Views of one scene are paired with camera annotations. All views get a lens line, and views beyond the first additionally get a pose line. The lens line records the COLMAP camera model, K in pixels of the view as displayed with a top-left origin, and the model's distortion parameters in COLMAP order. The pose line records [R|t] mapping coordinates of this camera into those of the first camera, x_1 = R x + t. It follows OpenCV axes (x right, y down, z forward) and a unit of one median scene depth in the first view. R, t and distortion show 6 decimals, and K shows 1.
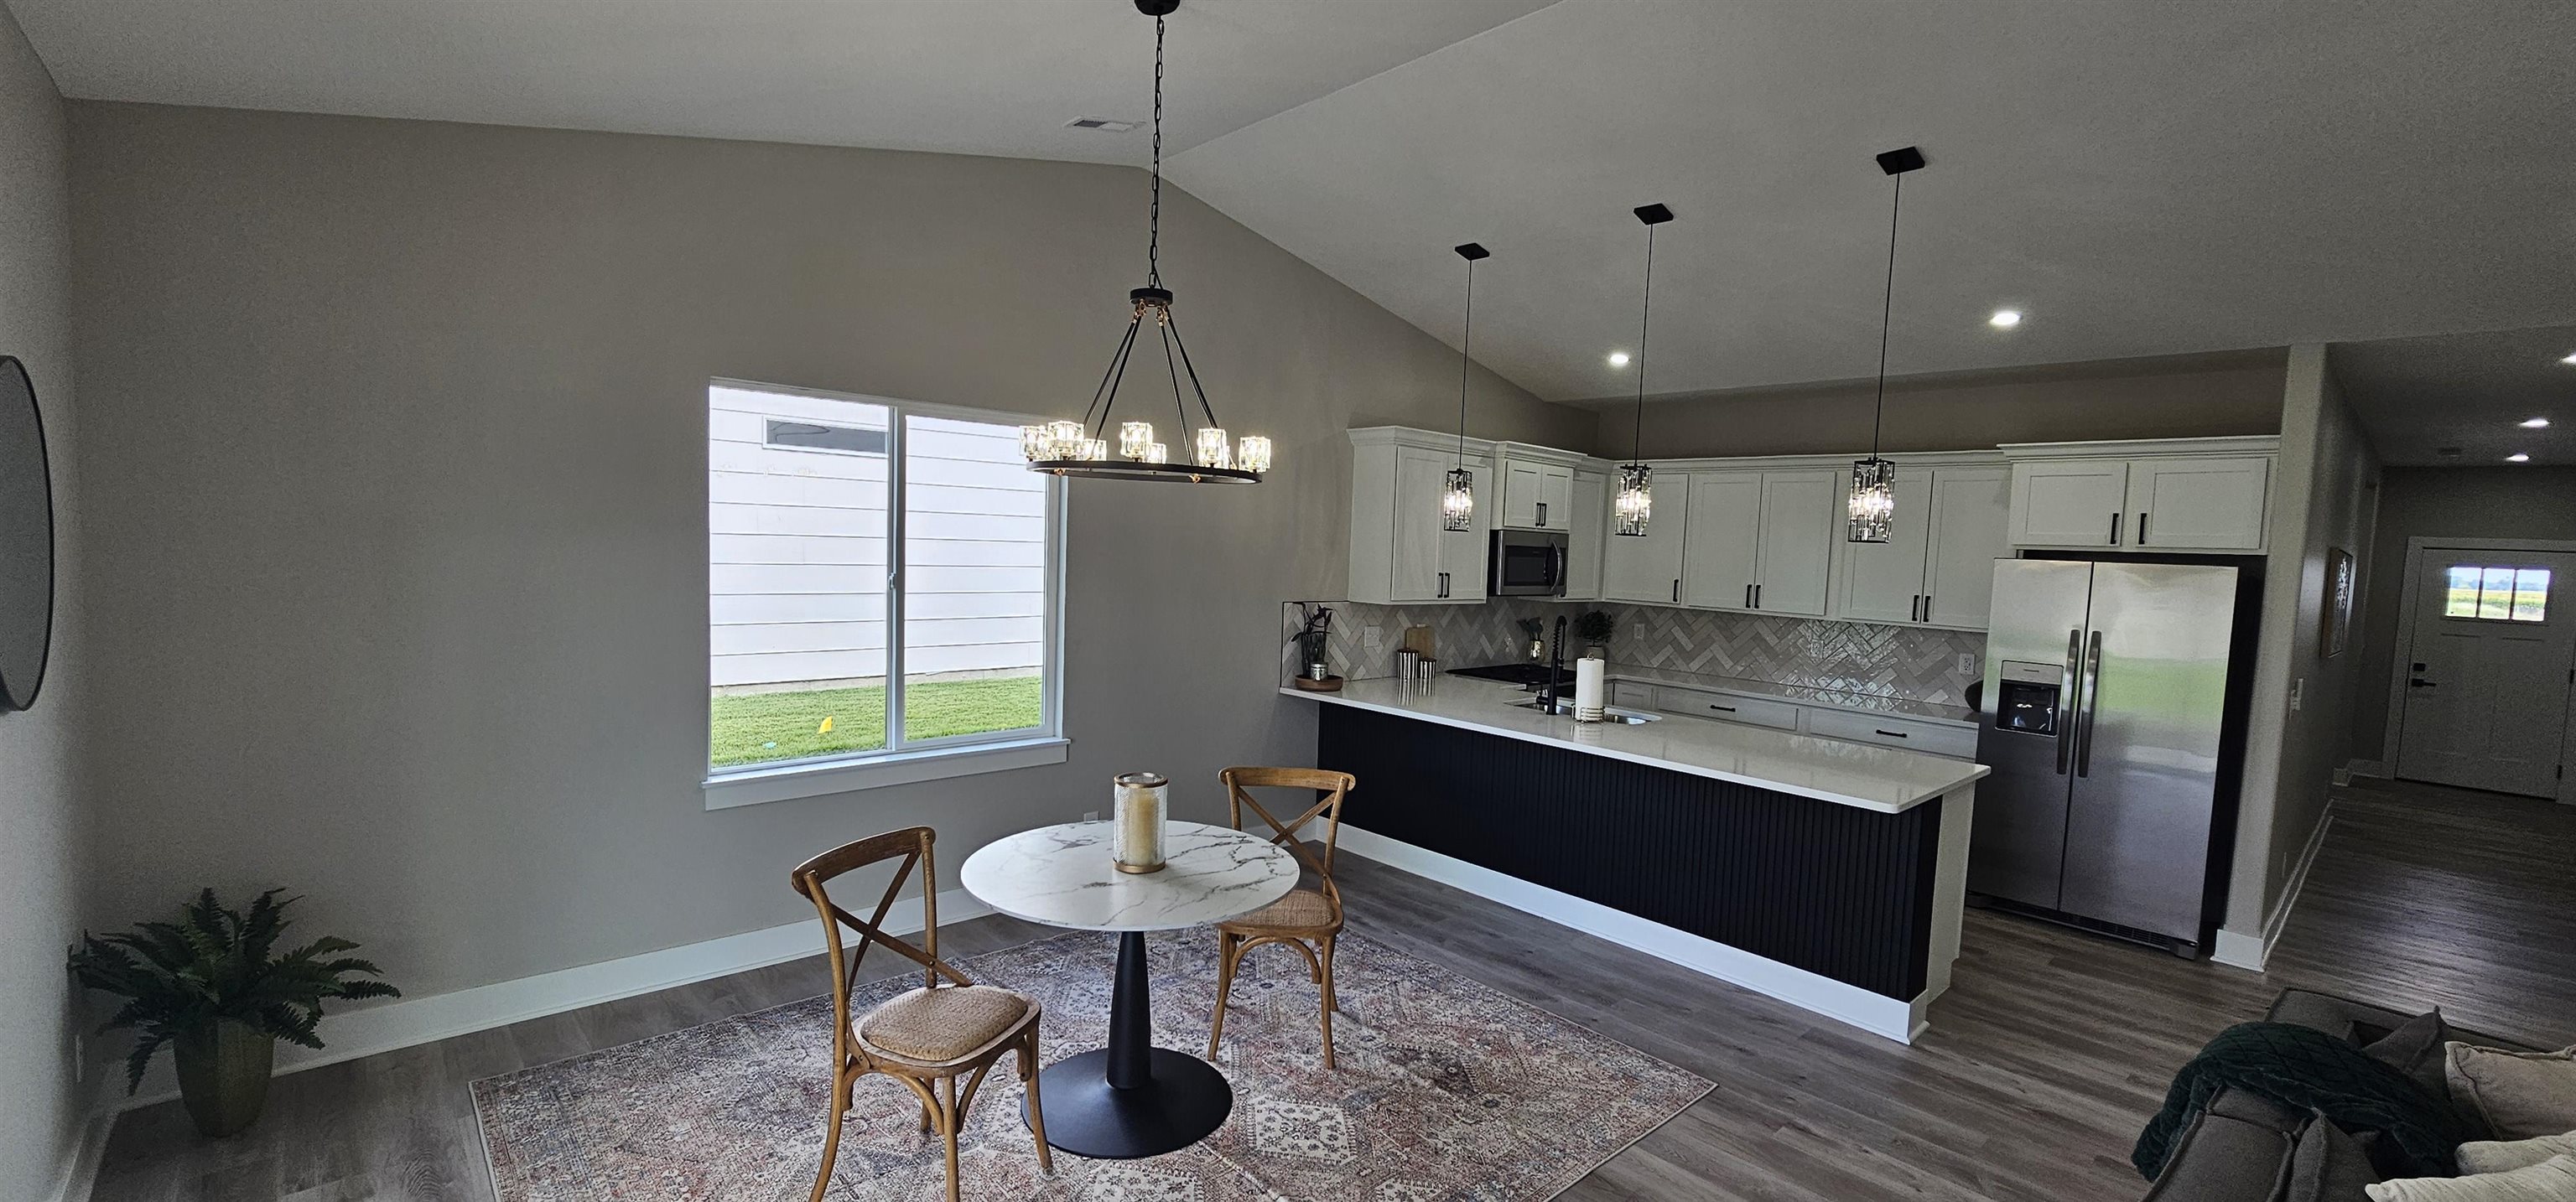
lens RADIAL K [[1057.7, 0, 1286.7], [0, 1057.7, 608.8], [0, 0, 1]] dist [-0.001178, -0.000859]
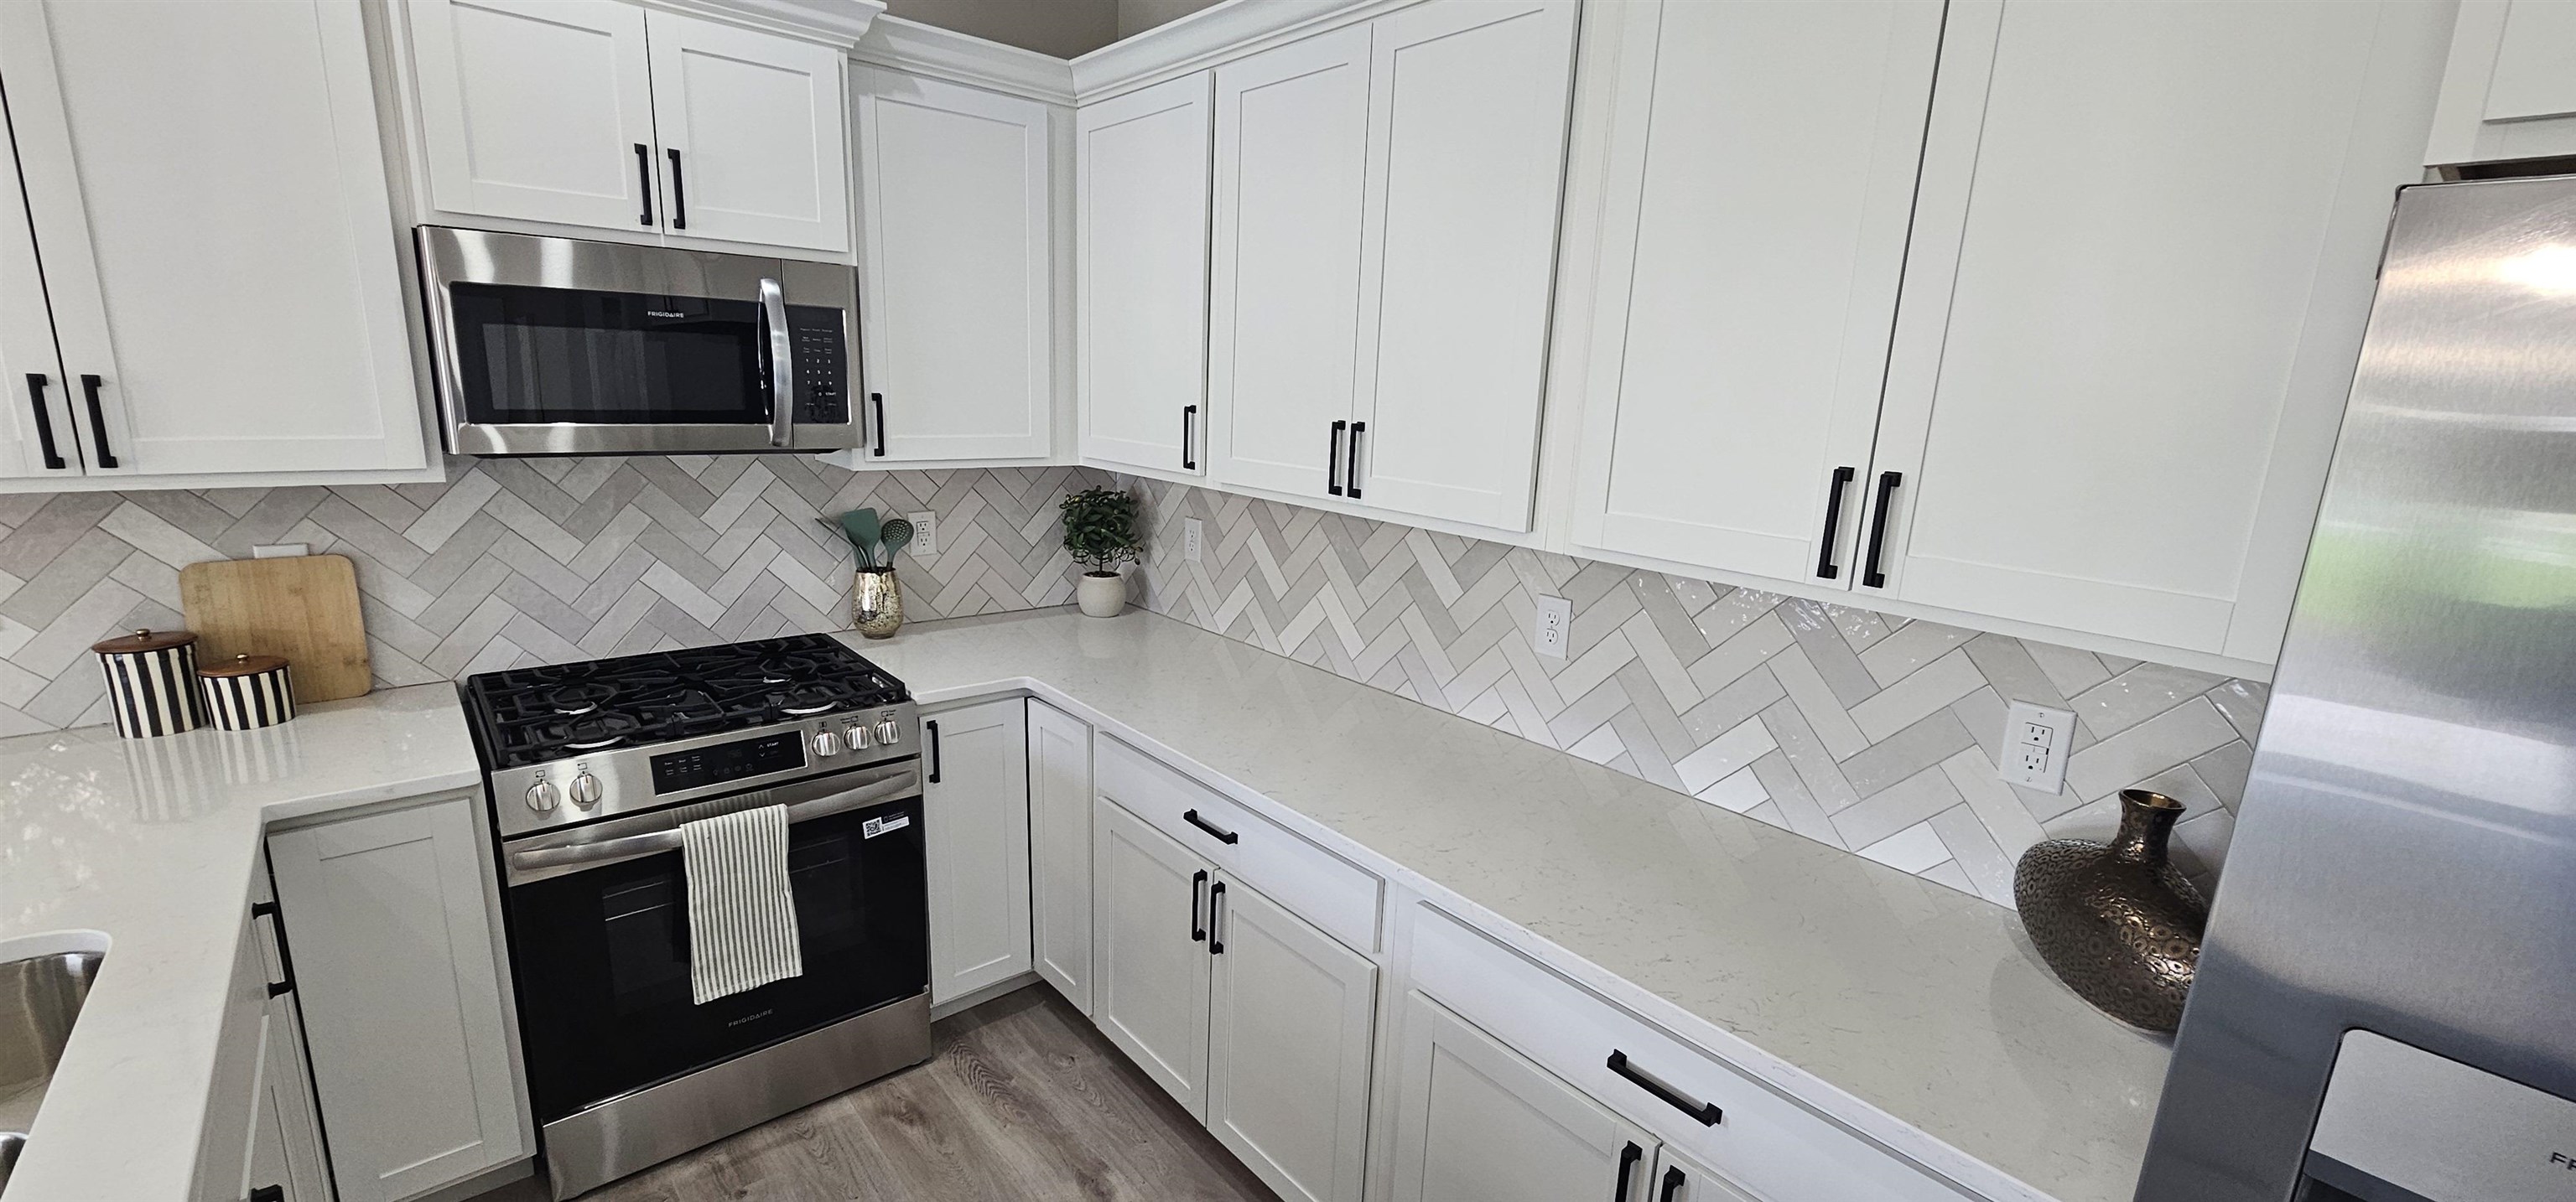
lens RADIAL K [[1057.7, 0, 1287.4], [0, 1057.7, 616.3], [0, 0, 1]] dist [-0.001178, -0.000859]
pose [[0.999258, 0.007760, -0.037730, 0.448923], [-0.001738, 0.987583, 0.157086, -0.015268], [0.038481, -0.156904, 0.986864, 0.709691]]
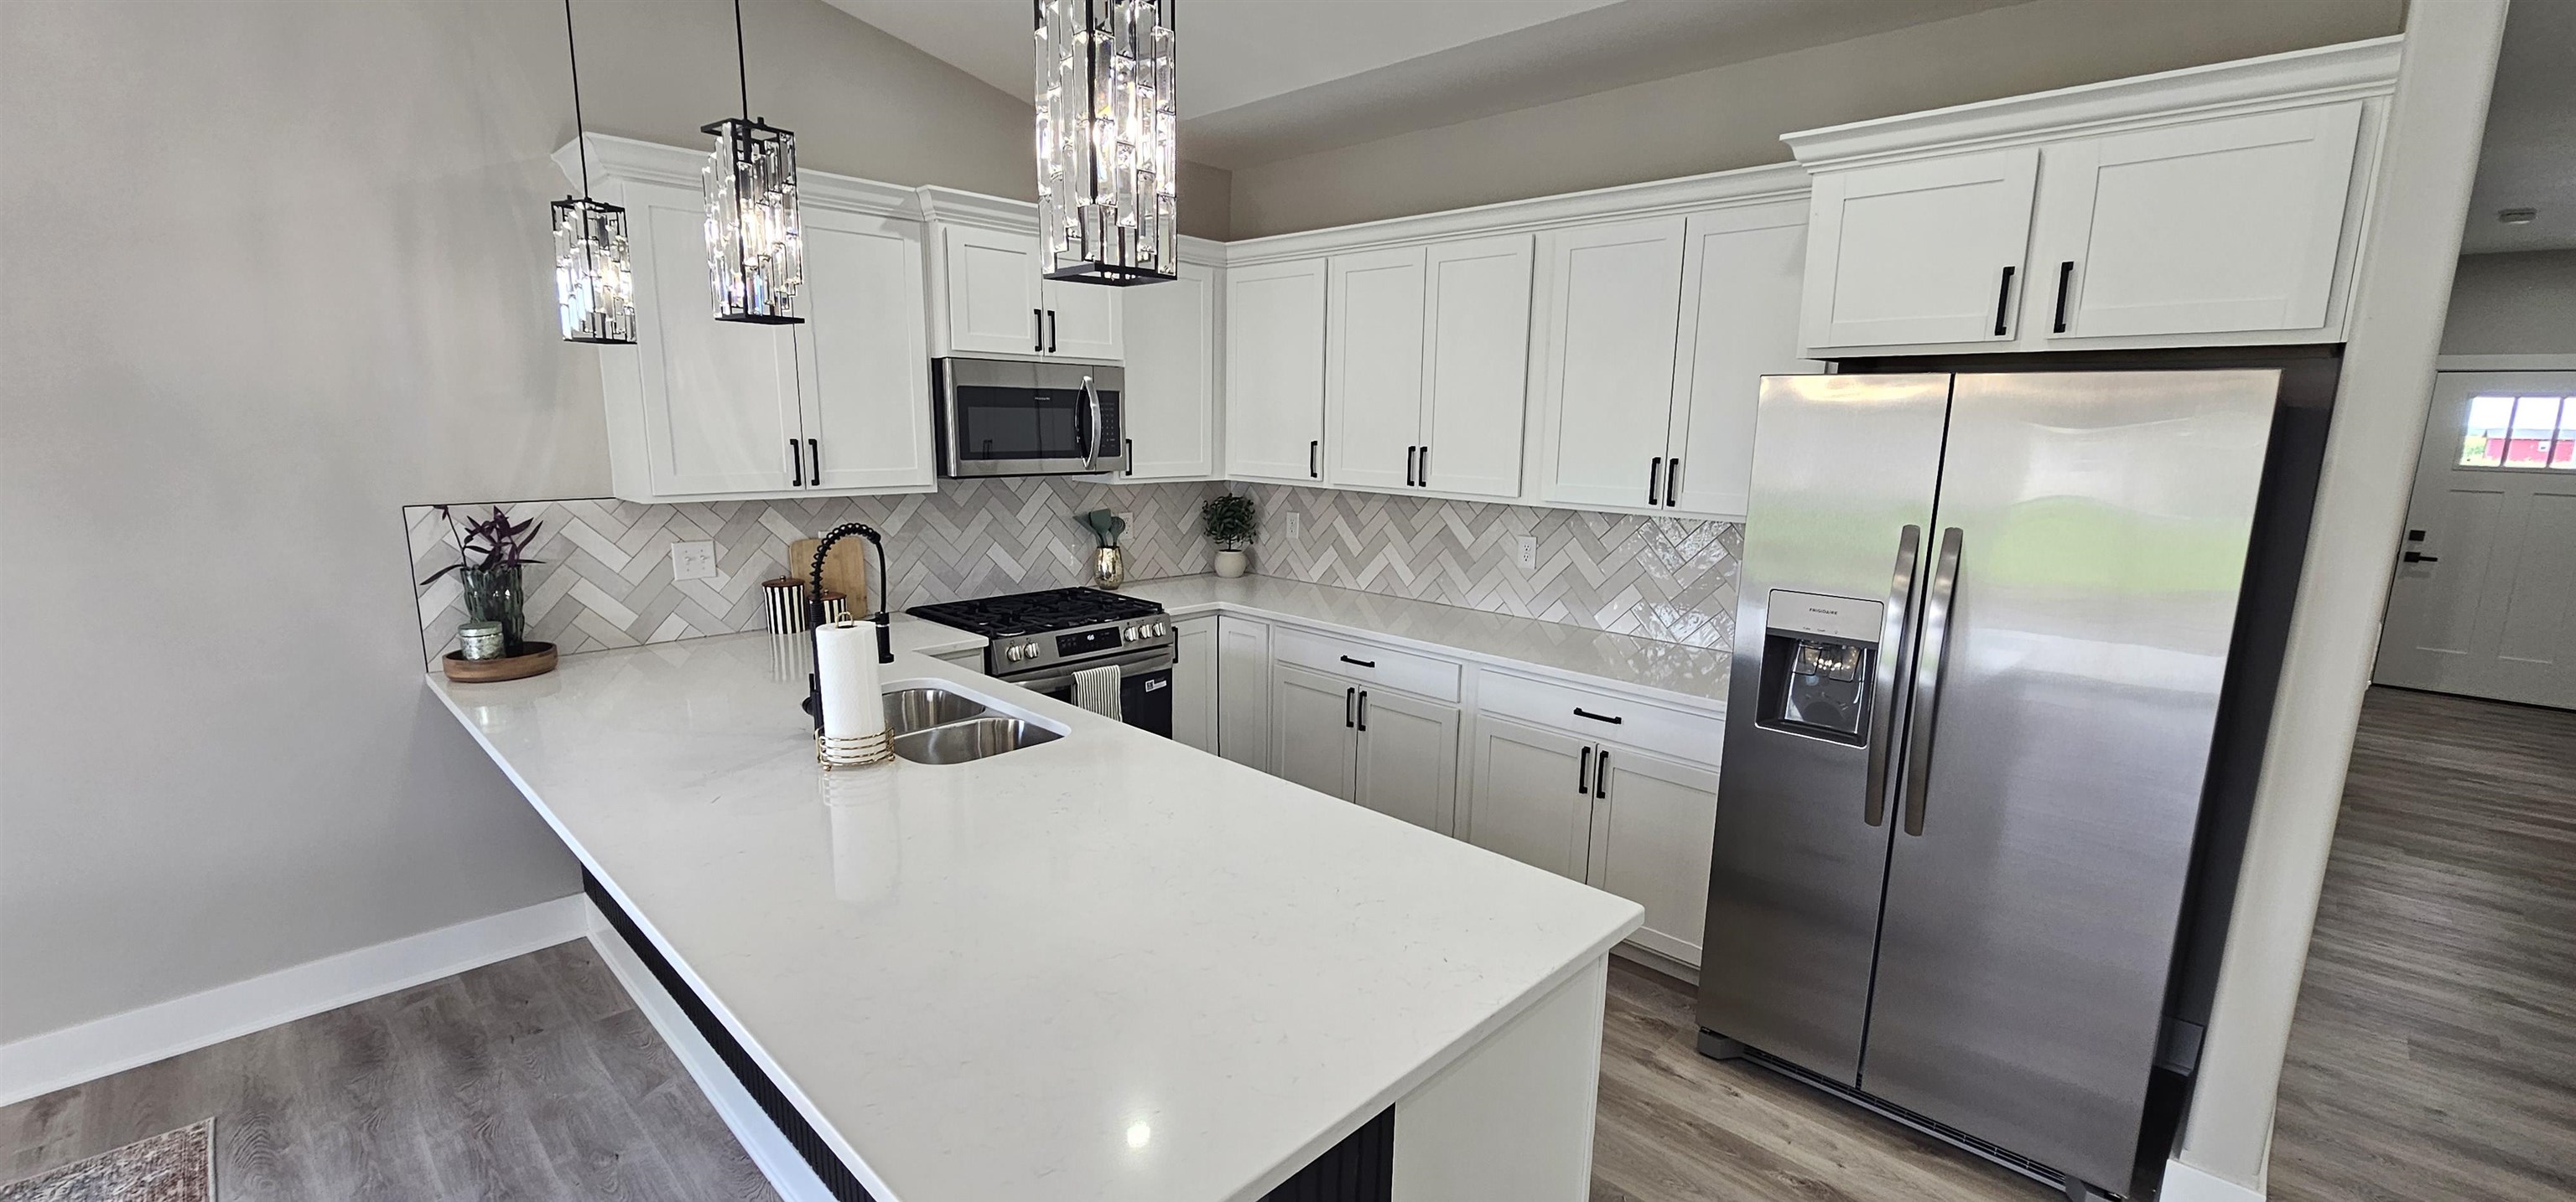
lens RADIAL K [[1057.7, 0, 1298.7], [0, 1057.7, 605.6], [0, 0, 1]] dist [-0.001178, -0.000859]
pose [[0.998074, -0.034228, 0.051742, 0.353575], [0.028123, 0.993033, 0.114429, -0.004111], [-0.055298, -0.112753, 0.992083, 0.429844]]
